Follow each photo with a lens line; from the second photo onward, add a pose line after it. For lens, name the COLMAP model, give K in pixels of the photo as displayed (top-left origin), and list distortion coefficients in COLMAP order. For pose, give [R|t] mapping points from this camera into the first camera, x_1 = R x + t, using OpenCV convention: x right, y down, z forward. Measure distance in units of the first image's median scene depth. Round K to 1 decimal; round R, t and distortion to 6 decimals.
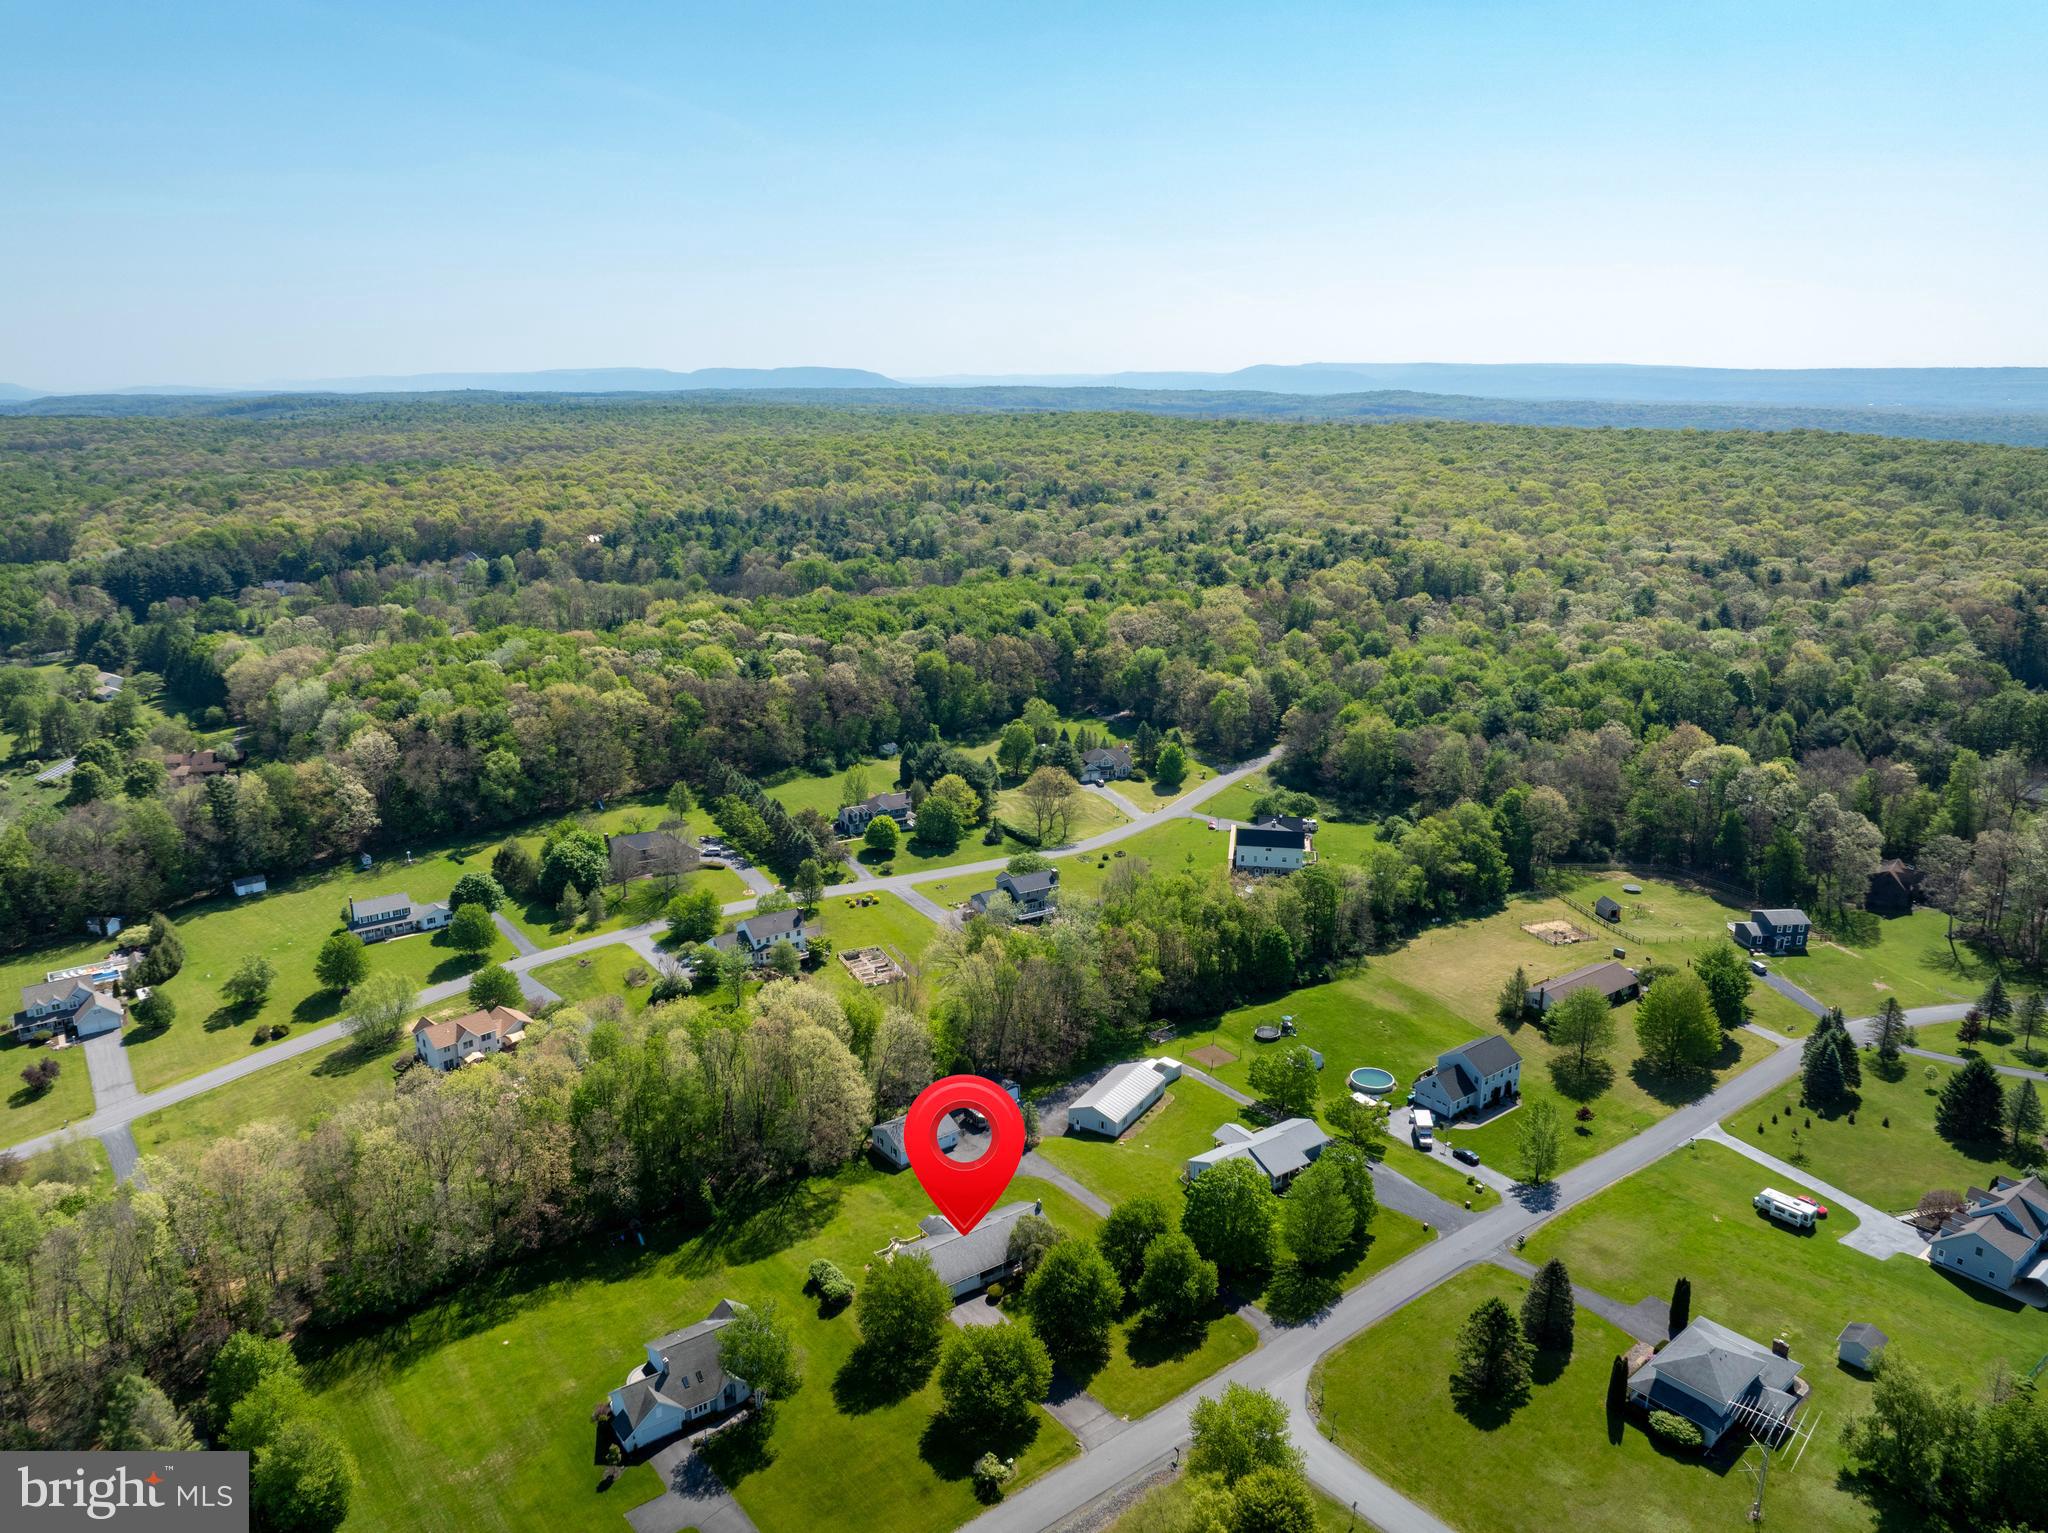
lens RADIAL K [[1442.3, 0, 1024.0], [0, 1442.3, 766.5], [0, 0, 1]] dist [-0.008327, -0.054937]
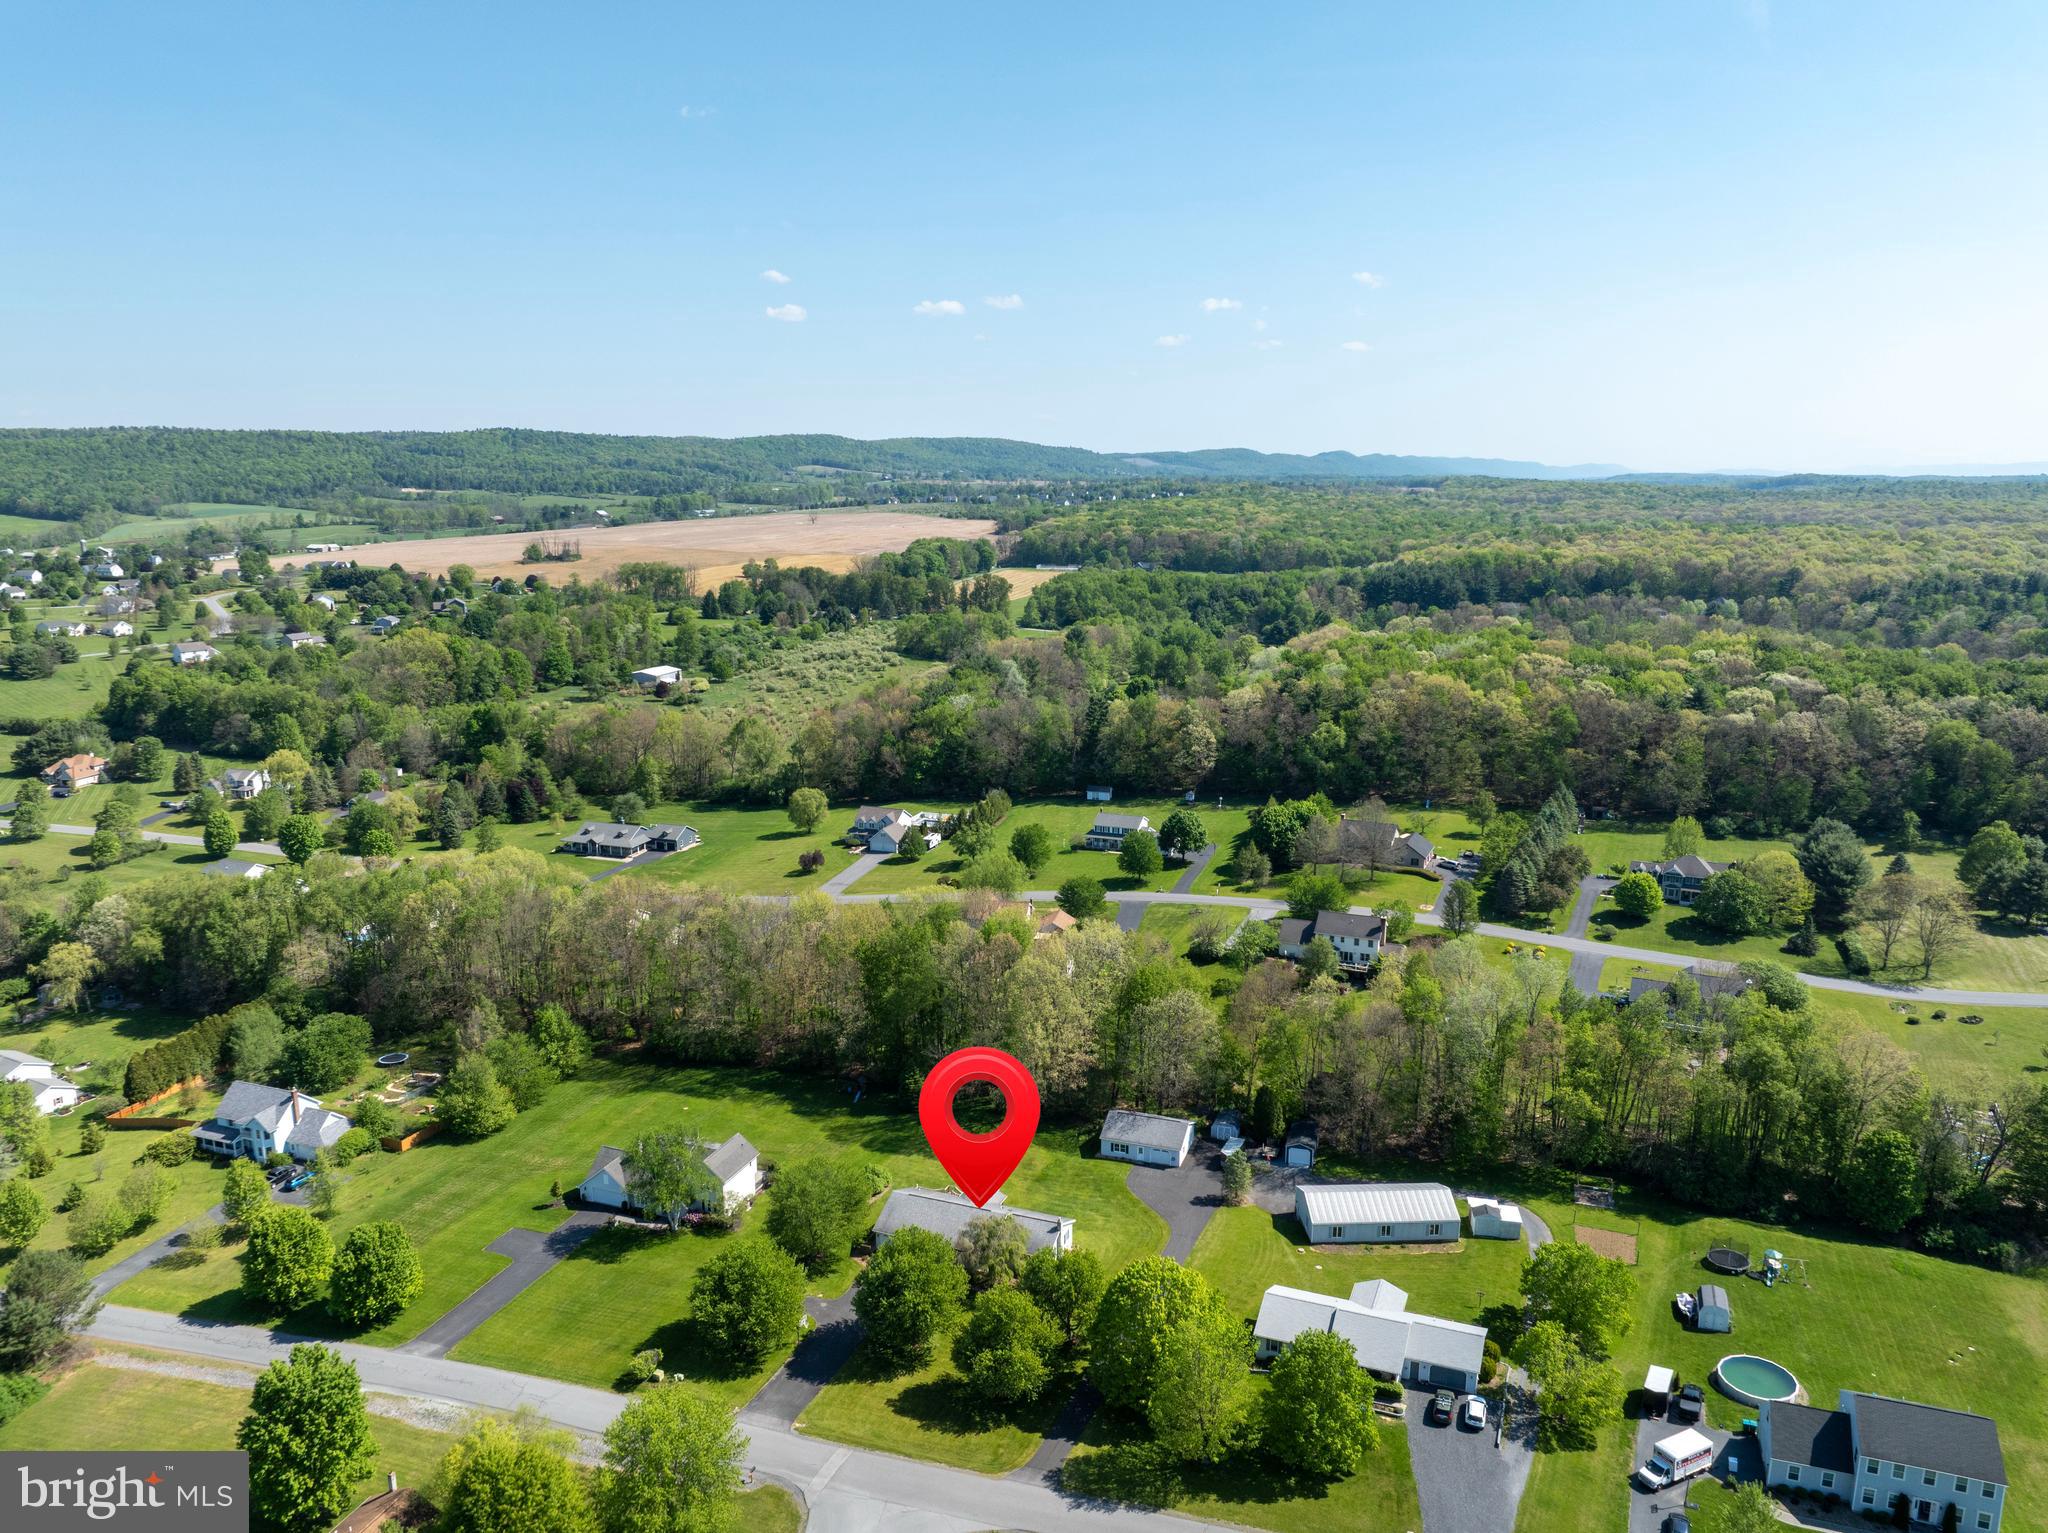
lens RADIAL K [[1442.3, 0, 1024.0], [0, 1442.3, 766.5], [0, 0, 1]] dist [-0.008327, -0.054937]
pose [[0.543751, 0.174932, -0.820813, 0.373140], [-0.222441, 0.973096, 0.060030, 0.006312], [0.809231, 0.149941, 0.568034, 0.293448]]
